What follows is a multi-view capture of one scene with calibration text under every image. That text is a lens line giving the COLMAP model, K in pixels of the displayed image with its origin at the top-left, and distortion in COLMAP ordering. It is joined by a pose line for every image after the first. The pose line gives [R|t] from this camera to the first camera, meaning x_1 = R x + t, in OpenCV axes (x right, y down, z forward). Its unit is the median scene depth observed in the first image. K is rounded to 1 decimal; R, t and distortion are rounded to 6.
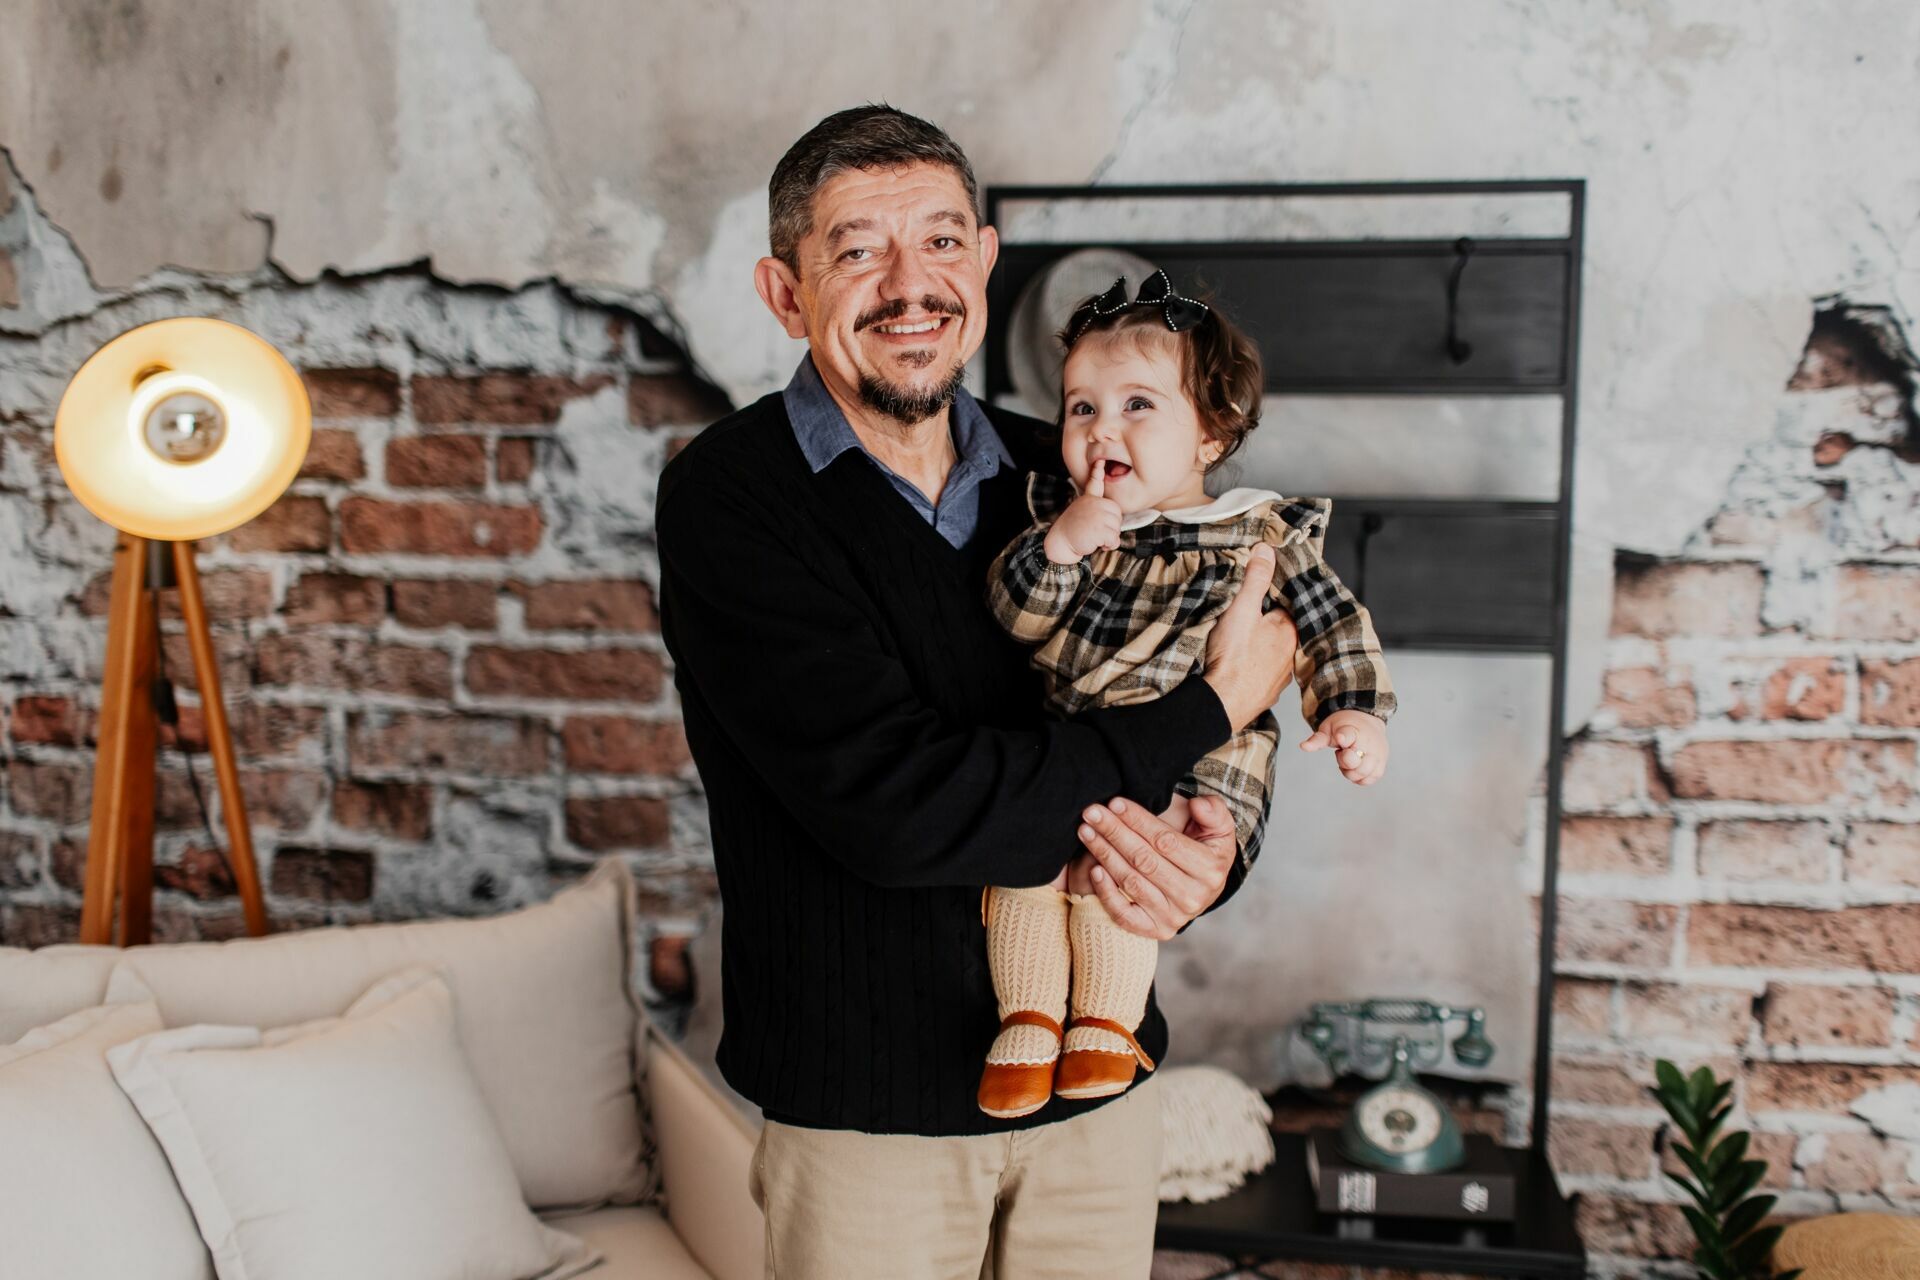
lens RADIAL K [[1823.6, 0, 968.4], [0, 1823.6, 633.8], [0, 0, 1]] dist [0.002057, 0.003368]
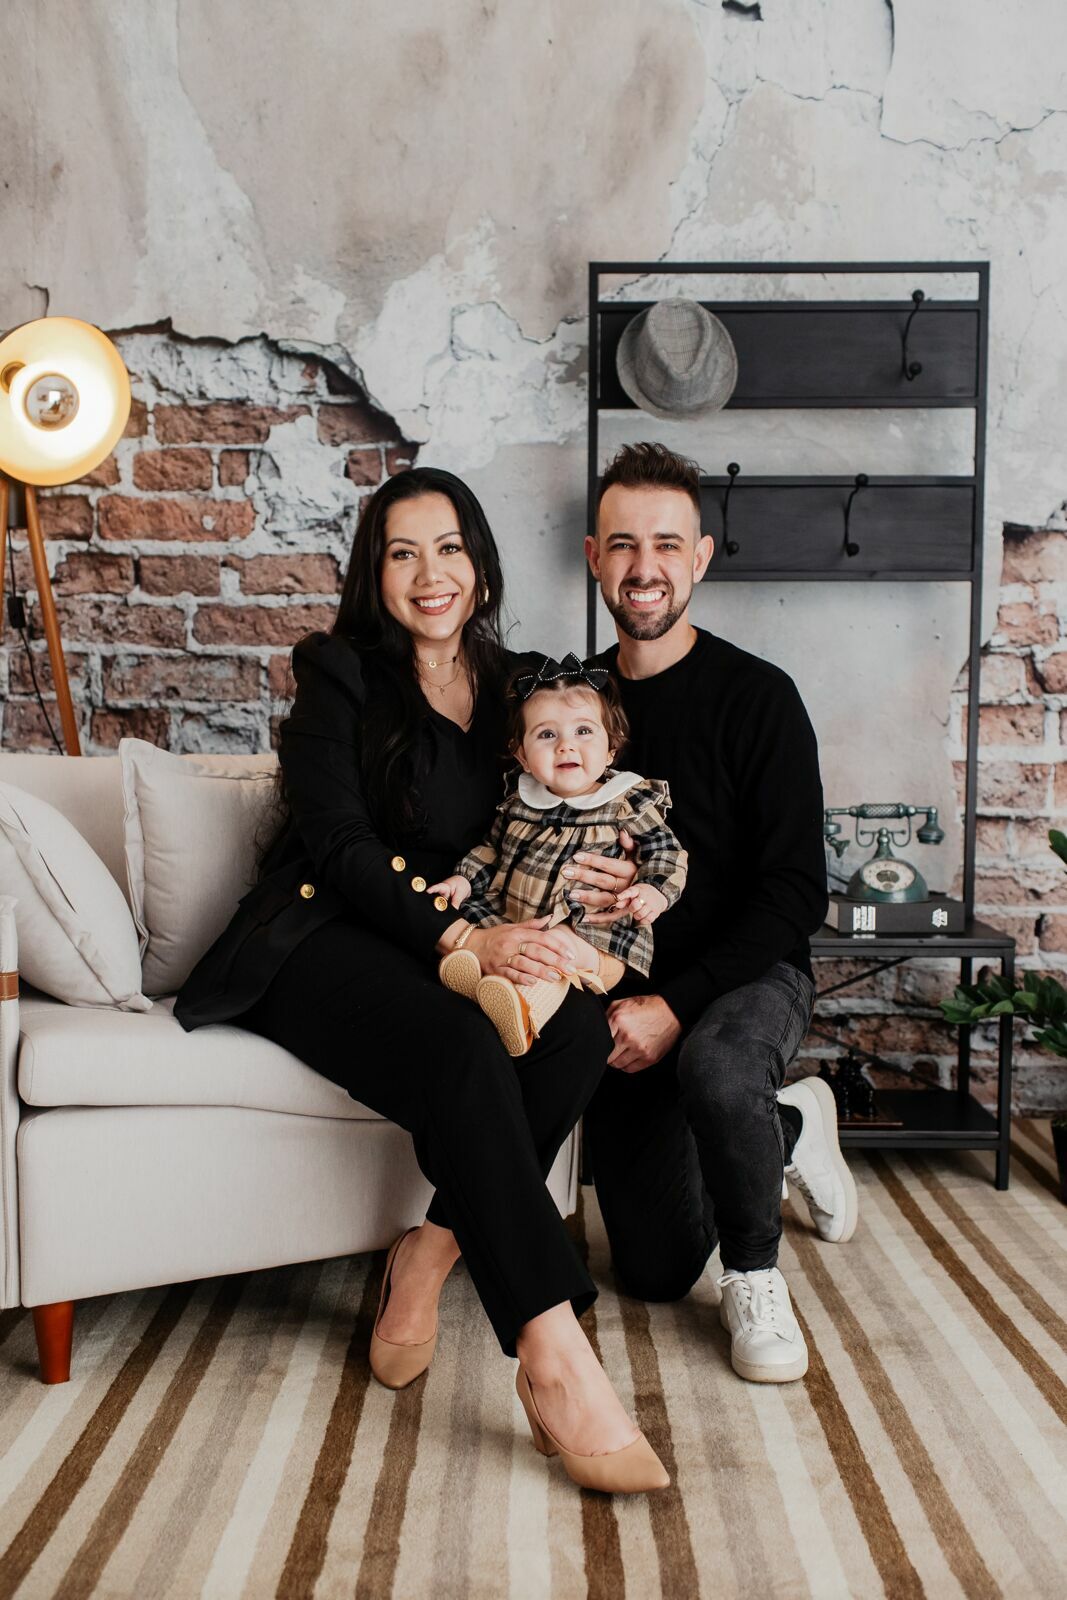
lens RADIAL K [[1619.2, 0, 538.1], [0, 1619.2, 851.1], [0, 0, 1]] dist [0.012480, -0.040847]
pose [[0.990481, -0.017801, 0.136490, -0.191710], [0.019701, 0.999727, -0.012585, 0.211687], [-0.136229, 0.015154, 0.990561, -0.236203]]
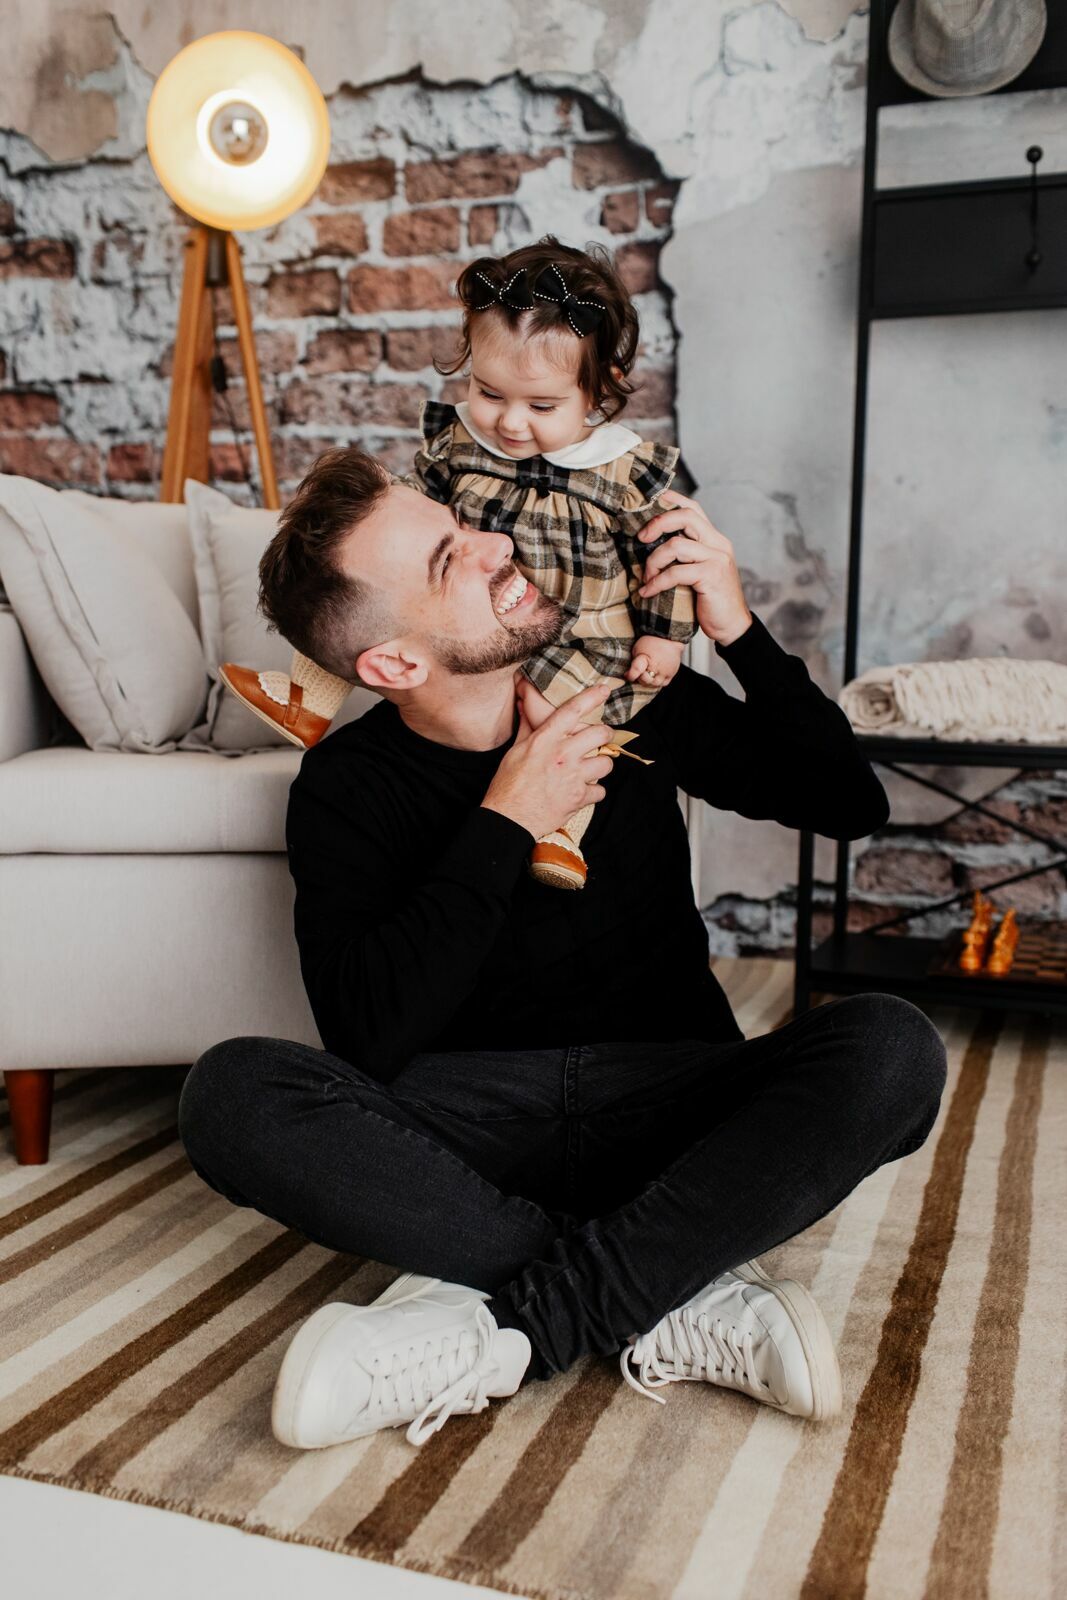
lens RADIAL K [[1546.9, 0, 531.7], [0, 1546.9, 809.1], [0, 0, 1]] dist [0.000483, 0.001132]
pose [[0.978766, 0.026366, -0.203279, 0.010151], [-0.023688, 0.999598, 0.015594, 0.284847], [0.203608, -0.010447, 0.978997, -0.035438]]
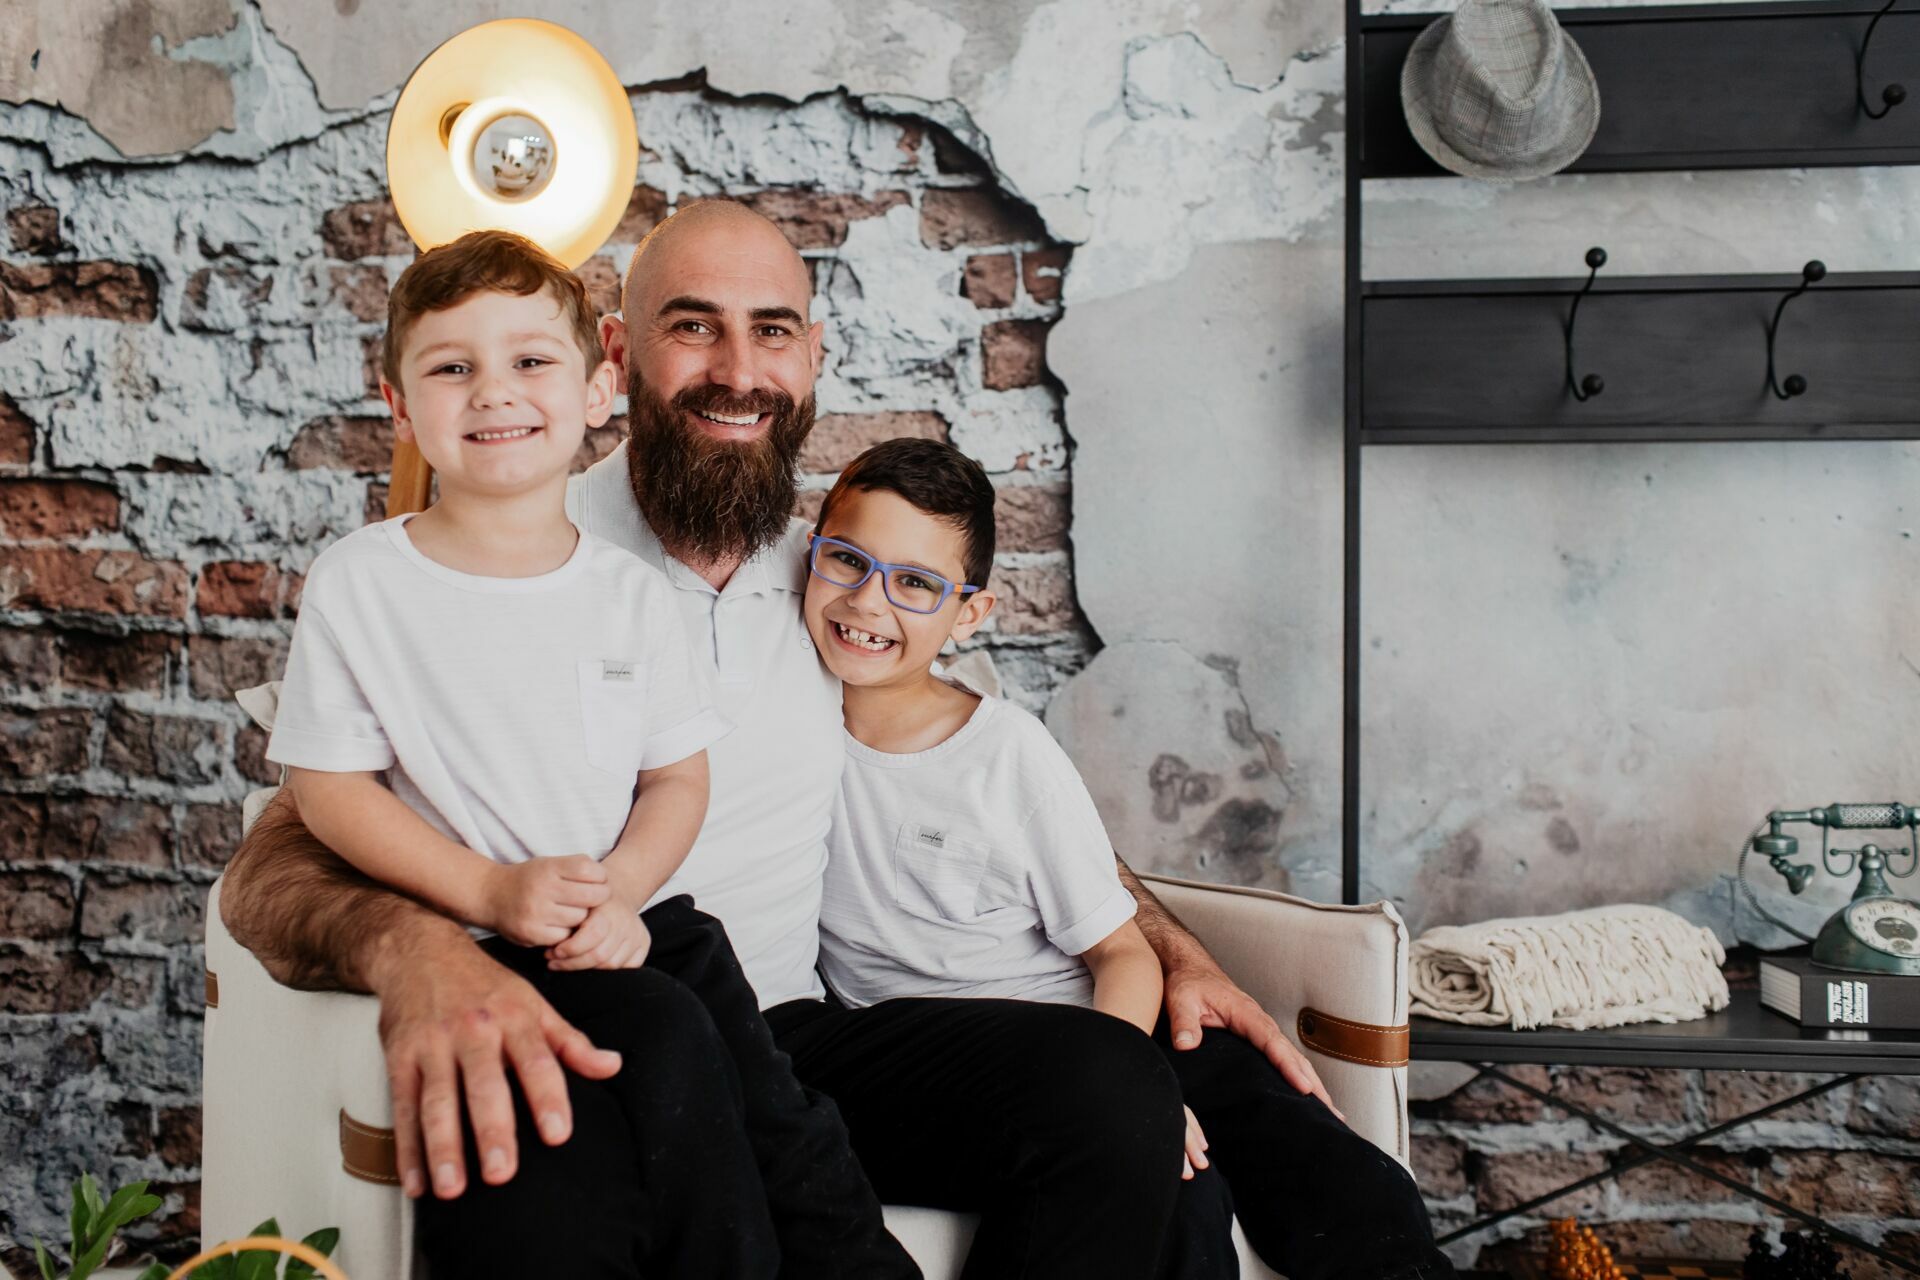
lens RADIAL K [[1856.3, 0, 965.6], [0, 1856.3, 640.2], [0, 0, 1]] dist [0.000483, 0.001132]
pose [[0.998590, -0.001488, 0.053061, -0.210440], [0.008037, 0.992321, -0.123429, 0.194314], [-0.052470, 0.123682, 0.990934, 0.096876]]
